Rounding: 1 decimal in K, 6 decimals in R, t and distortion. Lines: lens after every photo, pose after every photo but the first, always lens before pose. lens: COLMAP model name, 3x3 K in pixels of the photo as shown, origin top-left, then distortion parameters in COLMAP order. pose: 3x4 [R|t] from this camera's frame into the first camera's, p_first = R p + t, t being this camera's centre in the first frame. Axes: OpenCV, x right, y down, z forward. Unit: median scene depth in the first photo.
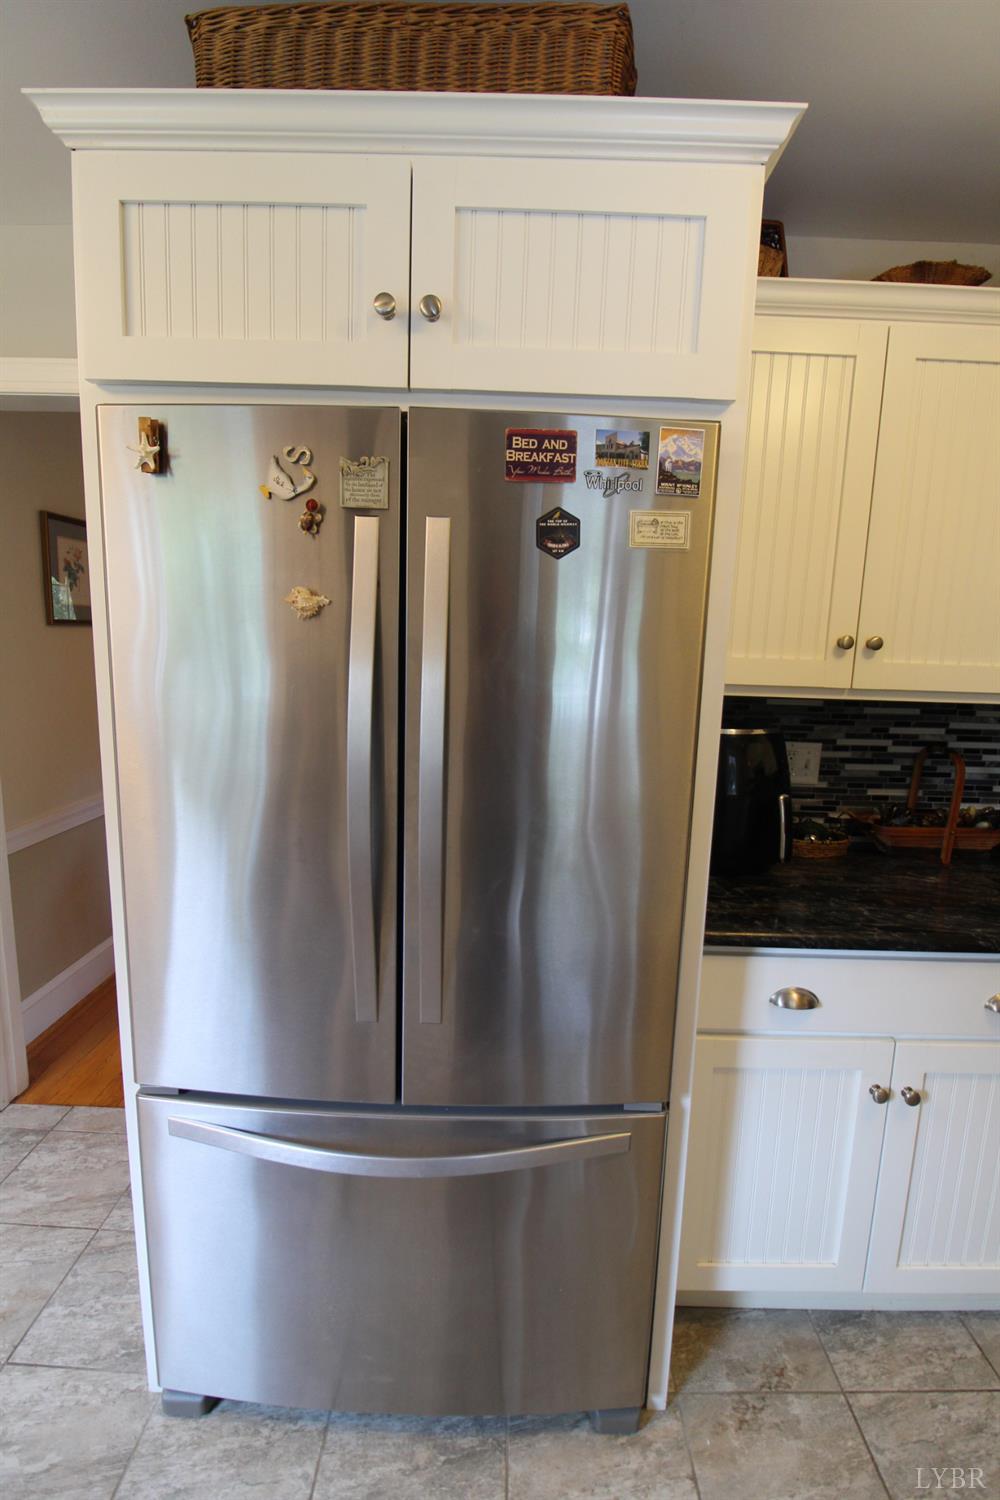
lens RADIAL K [[695.5, 0, 505.3], [0, 695.5, 751.8], [0, 0, 1]] dist [-0.002118, -0.012153]
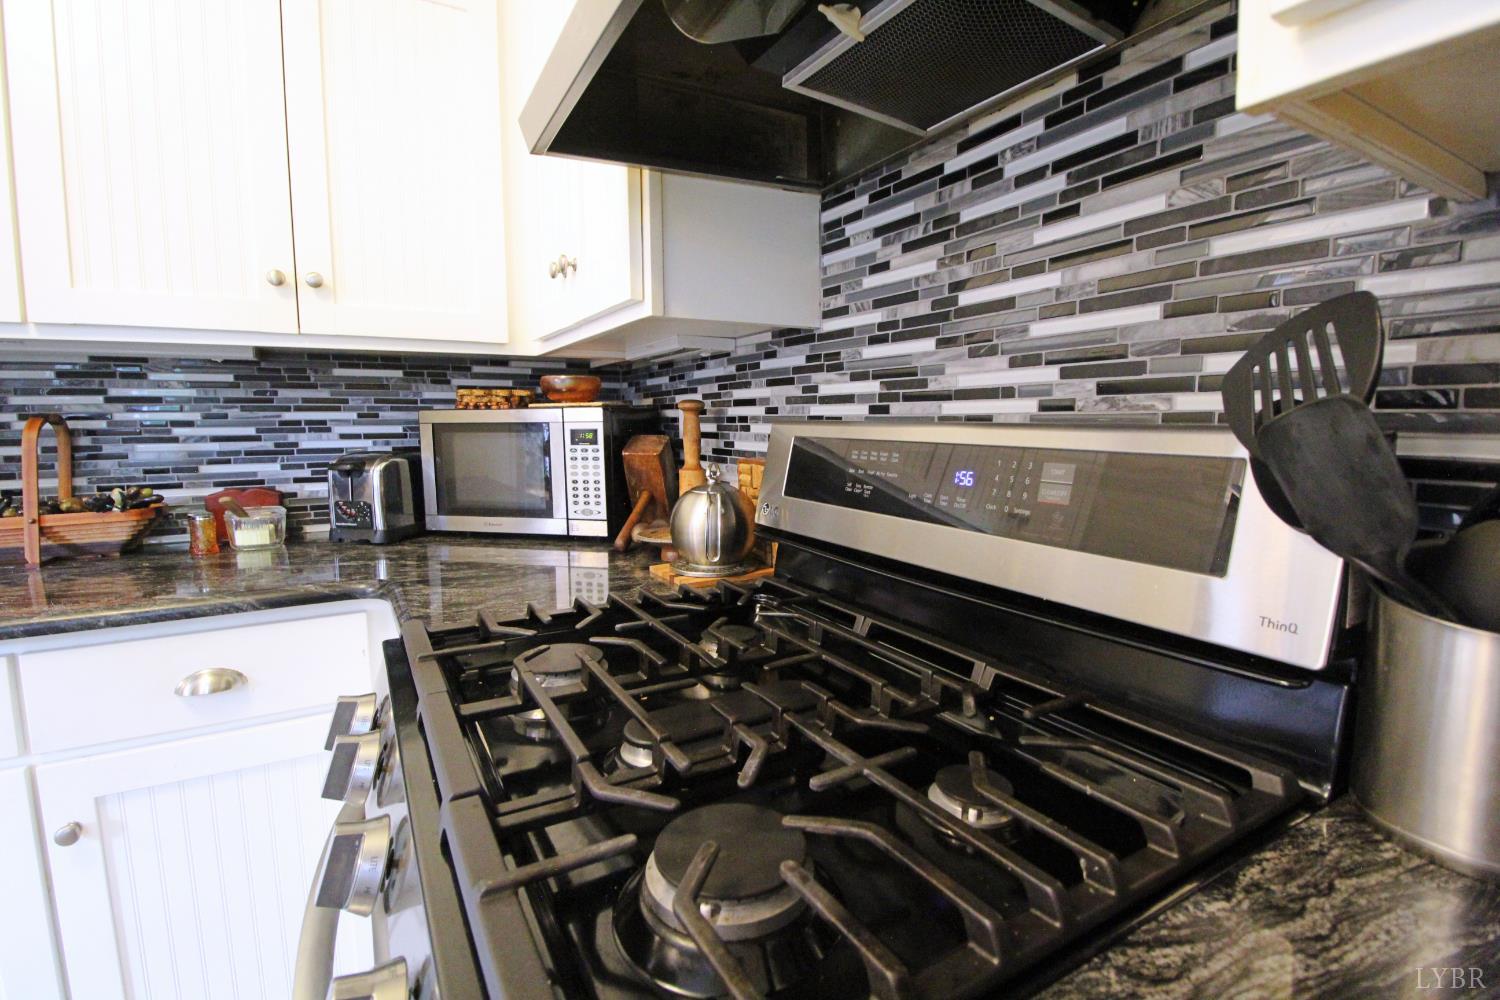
lens RADIAL K [[695.5, 0, 754.9], [0, 695.5, 493.4], [0, 0, 1]] dist [-0.002118, -0.012153]
pose [[0.860765, -0.085763, 0.501726, 0.873524], [0.106123, 0.994279, -0.012107, 0.163757], [-0.497817, 0.063666, 0.864942, -0.029717]]
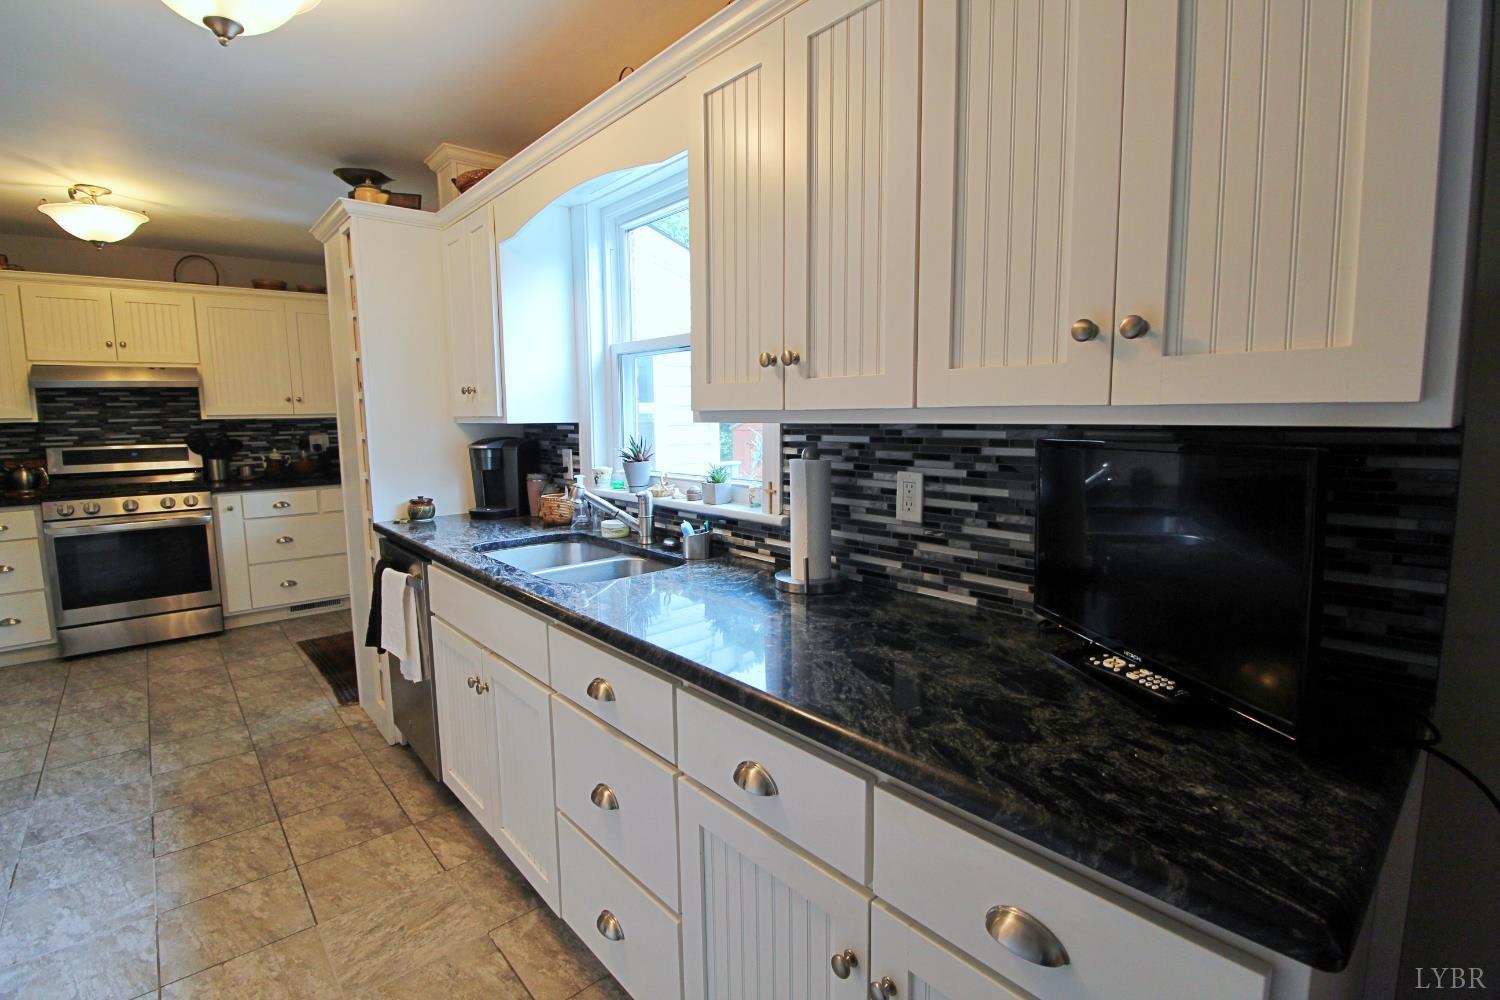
lens RADIAL K [[696.4, 0, 757.1], [0, 696.4, 490.4], [0, 0, 1]] dist [-0.001679, -0.011755]
pose [[-0.667548, -0.104555, 0.737189, -1.995294], [0.106228, 0.966589, 0.233283, -0.041517], [-0.736950, 0.234037, -0.634139, 0.216682]]
